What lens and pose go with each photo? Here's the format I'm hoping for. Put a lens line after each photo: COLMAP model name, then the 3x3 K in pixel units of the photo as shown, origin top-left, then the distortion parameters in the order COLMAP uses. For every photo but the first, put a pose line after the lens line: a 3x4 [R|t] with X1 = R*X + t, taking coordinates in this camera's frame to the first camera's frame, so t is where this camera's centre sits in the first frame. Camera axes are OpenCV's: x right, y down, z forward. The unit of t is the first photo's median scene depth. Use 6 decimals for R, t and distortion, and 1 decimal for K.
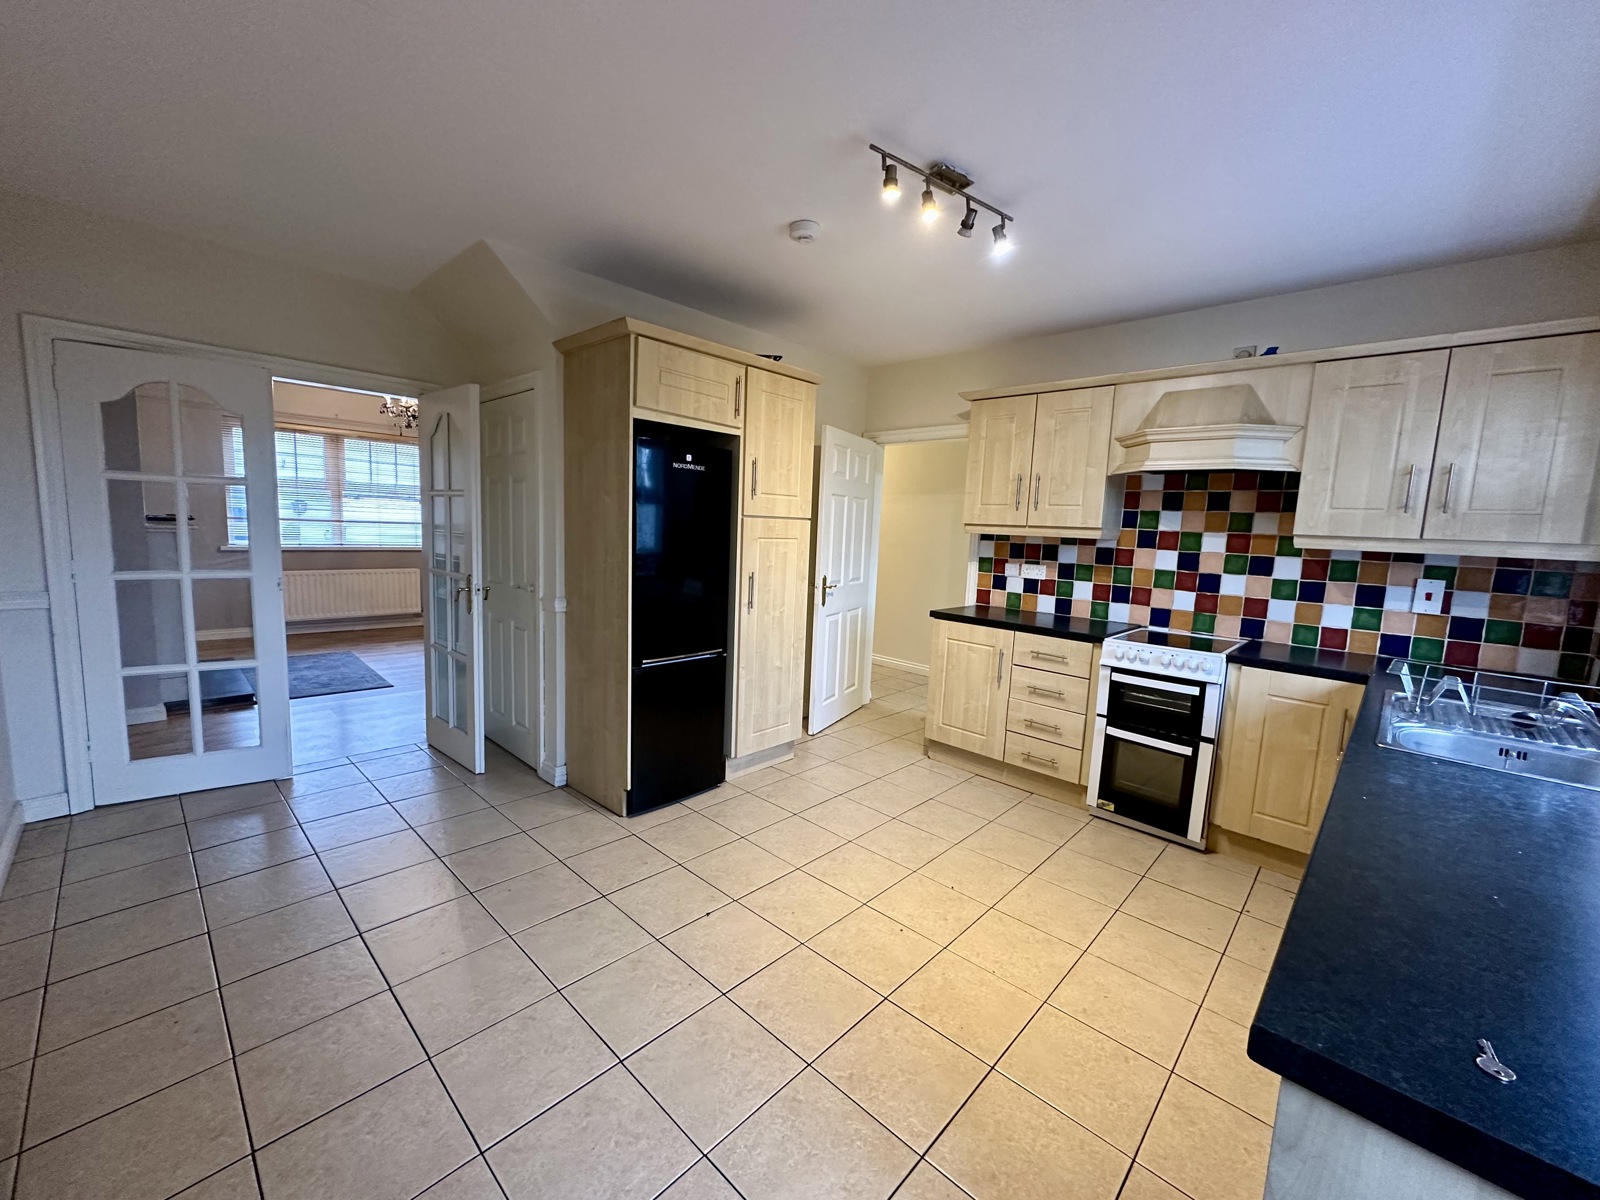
lens RADIAL K [[637.1, 0, 799.2], [0, 637.1, 600.8], [0, 0, 1]] dist [-0.001762, -0.000151]
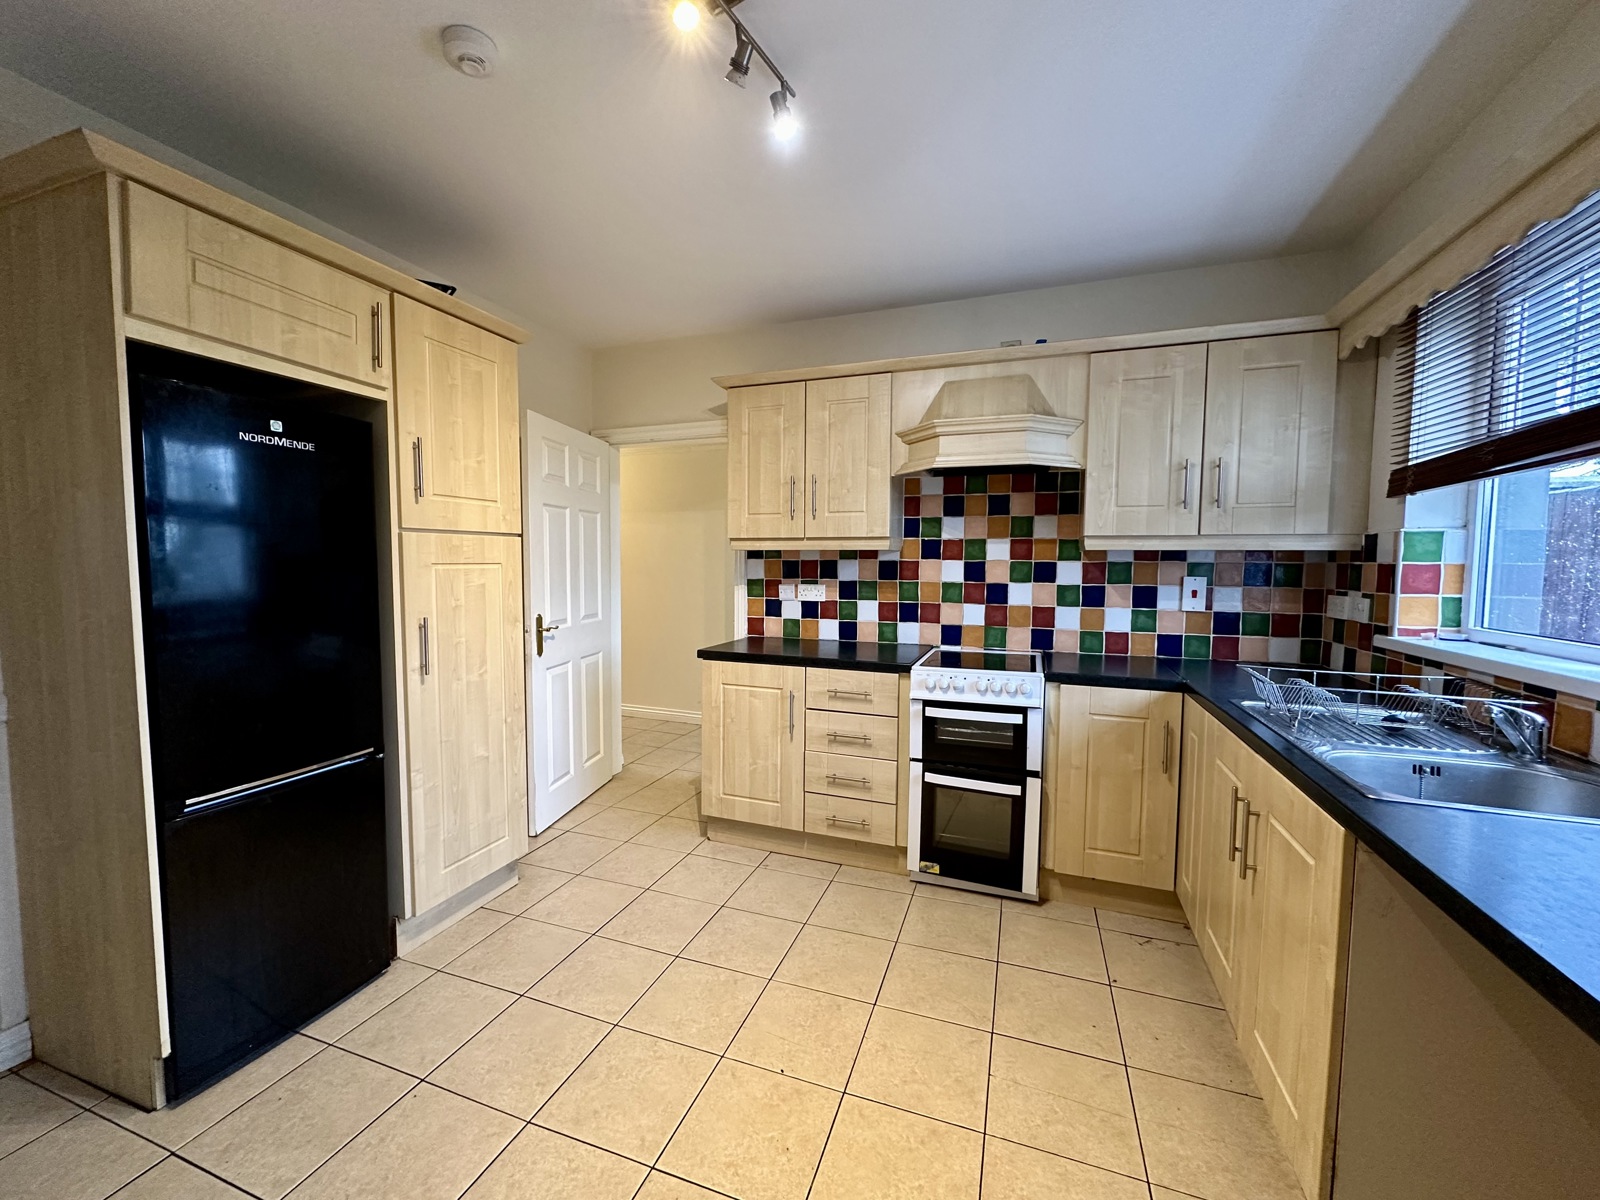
lens RADIAL K [[637.1, 0, 799.2], [0, 637.1, 600.8], [0, 0, 1]] dist [-0.001762, -0.000151]
pose [[0.916339, -0.061414, 0.395666, 0.019183], [0.079875, 0.996343, -0.030337, -0.012945], [-0.392356, 0.059402, 0.917893, 0.279729]]
